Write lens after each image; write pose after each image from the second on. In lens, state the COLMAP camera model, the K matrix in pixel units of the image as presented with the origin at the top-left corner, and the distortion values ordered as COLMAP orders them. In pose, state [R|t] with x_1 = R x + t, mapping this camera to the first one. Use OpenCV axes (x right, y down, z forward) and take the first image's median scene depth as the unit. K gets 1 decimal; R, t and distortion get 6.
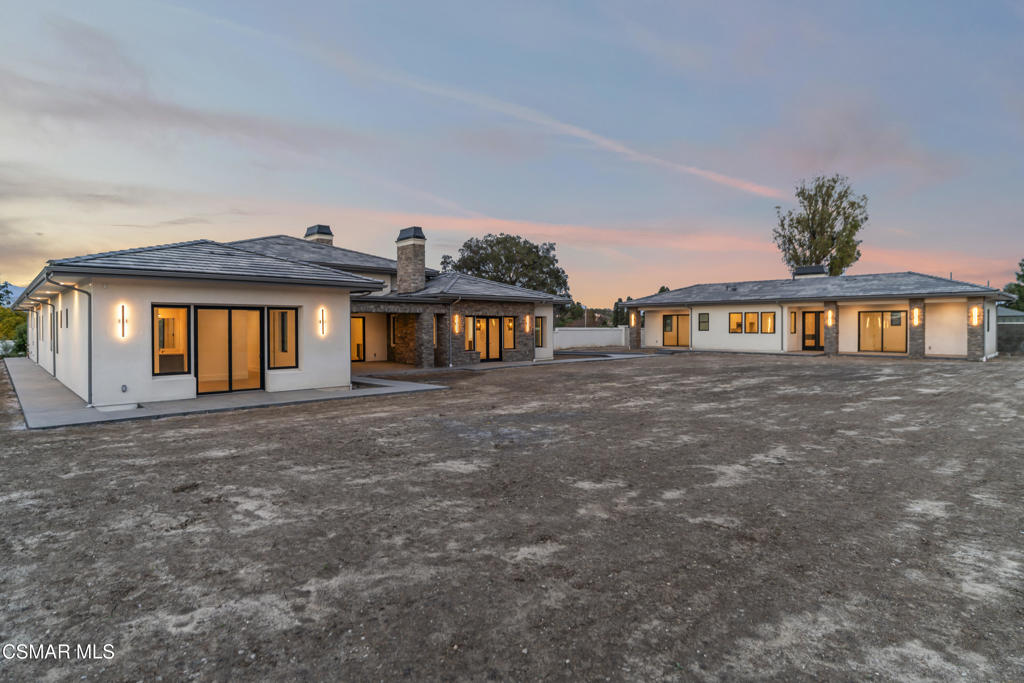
lens RADIAL K [[542.1, 0, 509.9], [0, 542.1, 333.4], [0, 0, 1]] dist [-0.003544, -0.000632]
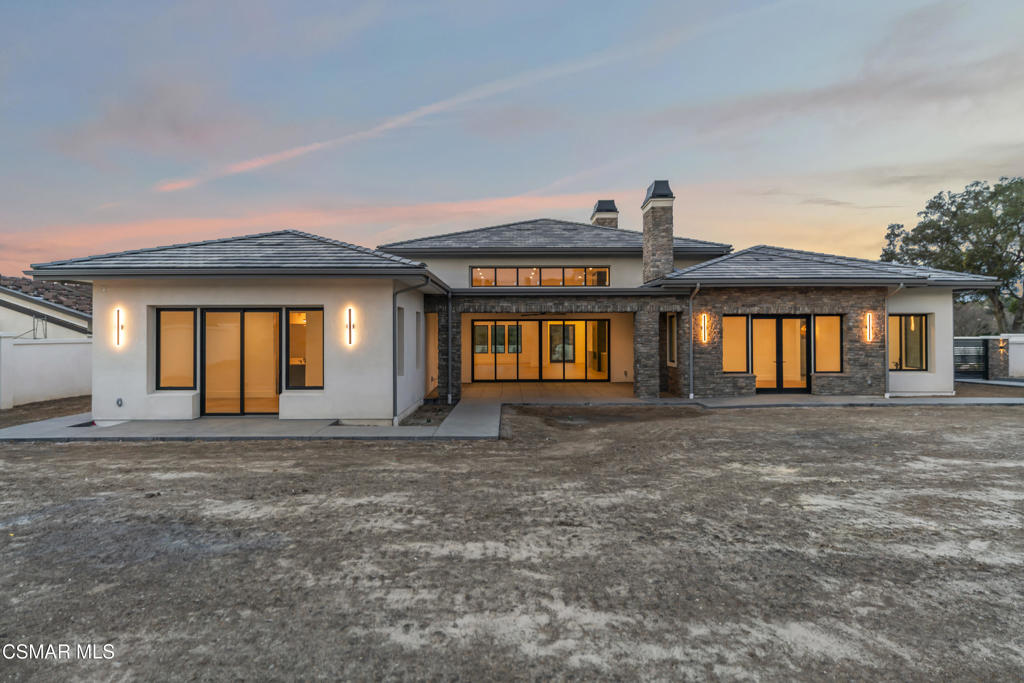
lens RADIAL K [[655.2, 0, 512.1], [0, 655.2, 331.6], [0, 0, 1]] dist [0.004365, 0.000982]
pose [[0.734693, -0.003183, -0.678393, 0.218329], [-0.006835, 0.999904, -0.012093, -0.002984], [0.678366, 0.013522, 0.734600, 0.280204]]
